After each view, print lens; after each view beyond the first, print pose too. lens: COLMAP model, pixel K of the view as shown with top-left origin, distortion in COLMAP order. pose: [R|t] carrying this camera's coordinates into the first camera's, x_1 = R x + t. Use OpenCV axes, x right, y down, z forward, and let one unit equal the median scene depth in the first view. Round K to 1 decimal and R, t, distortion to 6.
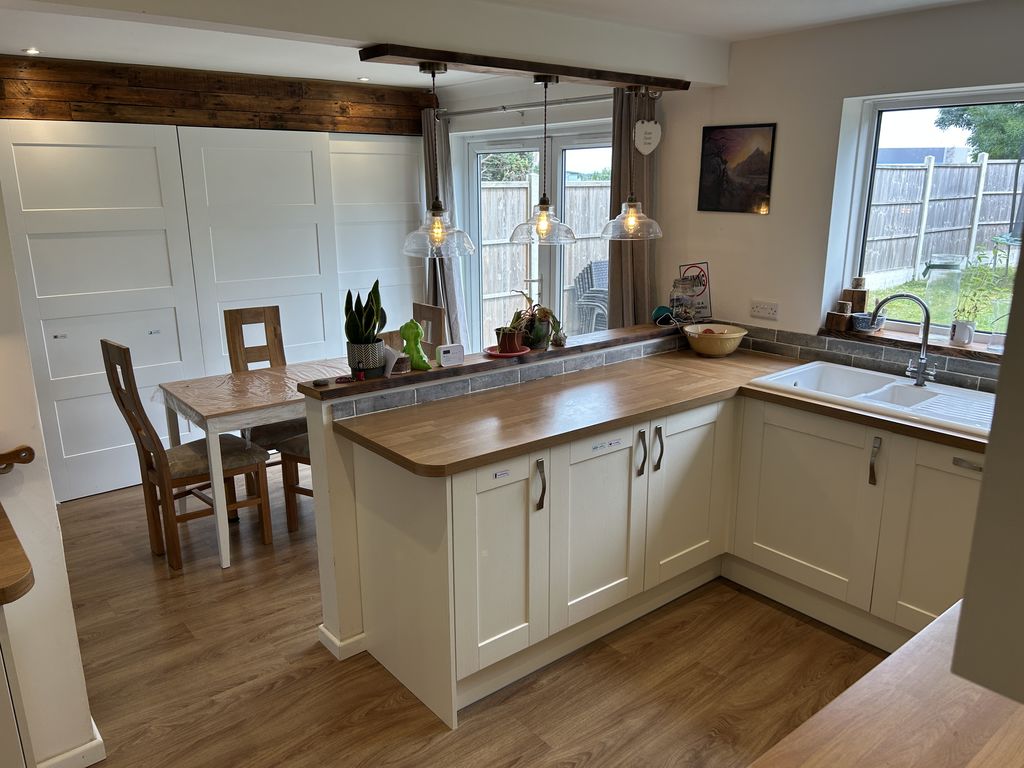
lens RADIAL K [[775.9, 0, 513.4], [0, 775.9, 384.9], [0, 0, 1]] dist [0.059381, -0.066865]
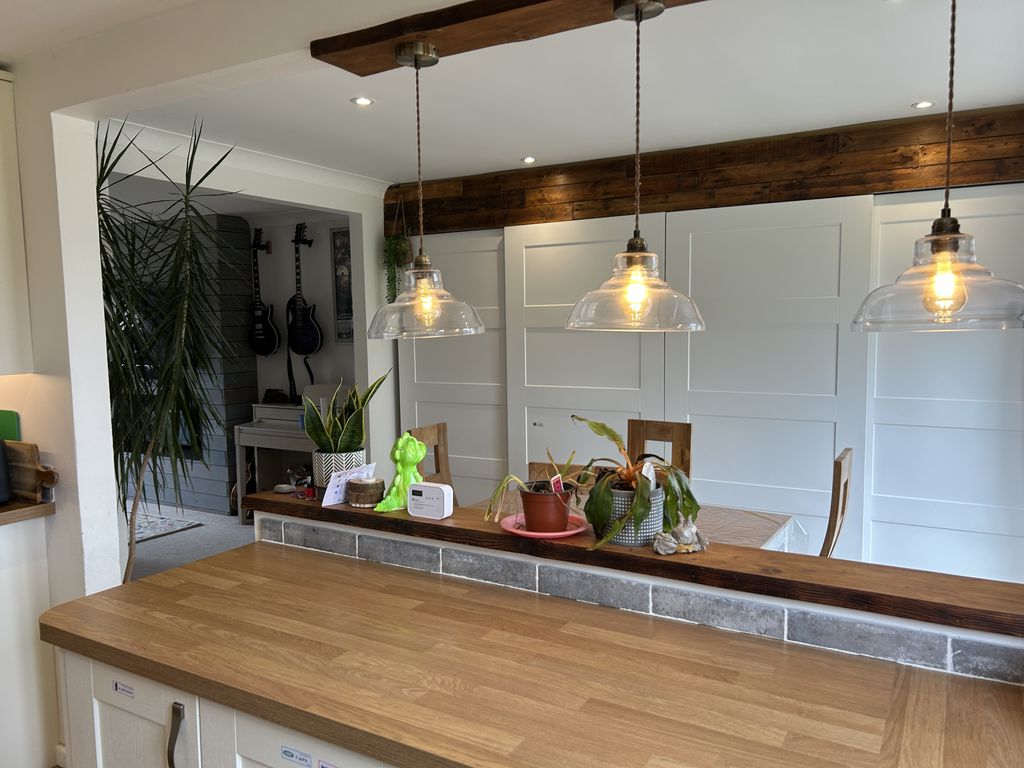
lens RADIAL K [[775.9, 0, 509.6], [0, 775.9, 383.0], [0, 0, 1]] dist [0.059381, -0.066865]
pose [[0.345024, 0.074596, -0.935625, 0.420307], [-0.227757, 0.973697, -0.006357, -0.115755], [0.910541, 0.215289, 0.352939, 0.684918]]
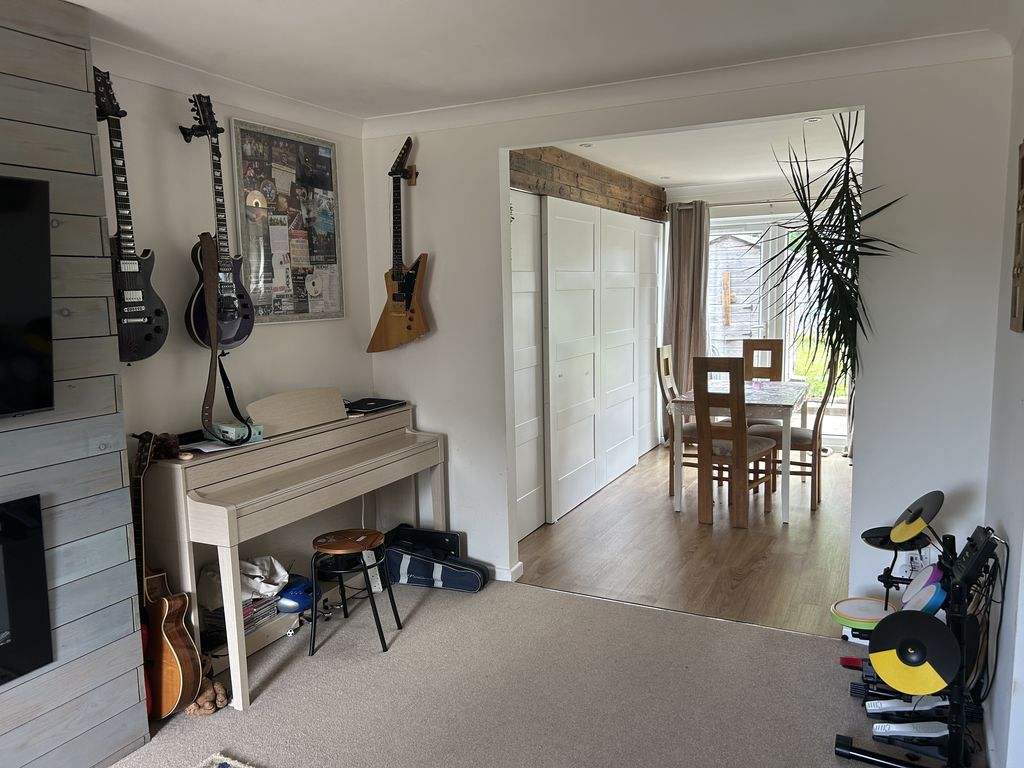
lens RADIAL K [[775.9, 0, 503.9], [0, 775.9, 387.4], [0, 0, 1]] dist [0.059381, -0.066865]
pose [[0.919559, -0.065117, 0.387519, -1.314696], [0.118402, 0.986256, -0.115236, 0.091734], [-0.374690, 0.151849, 0.914631, -0.045223]]
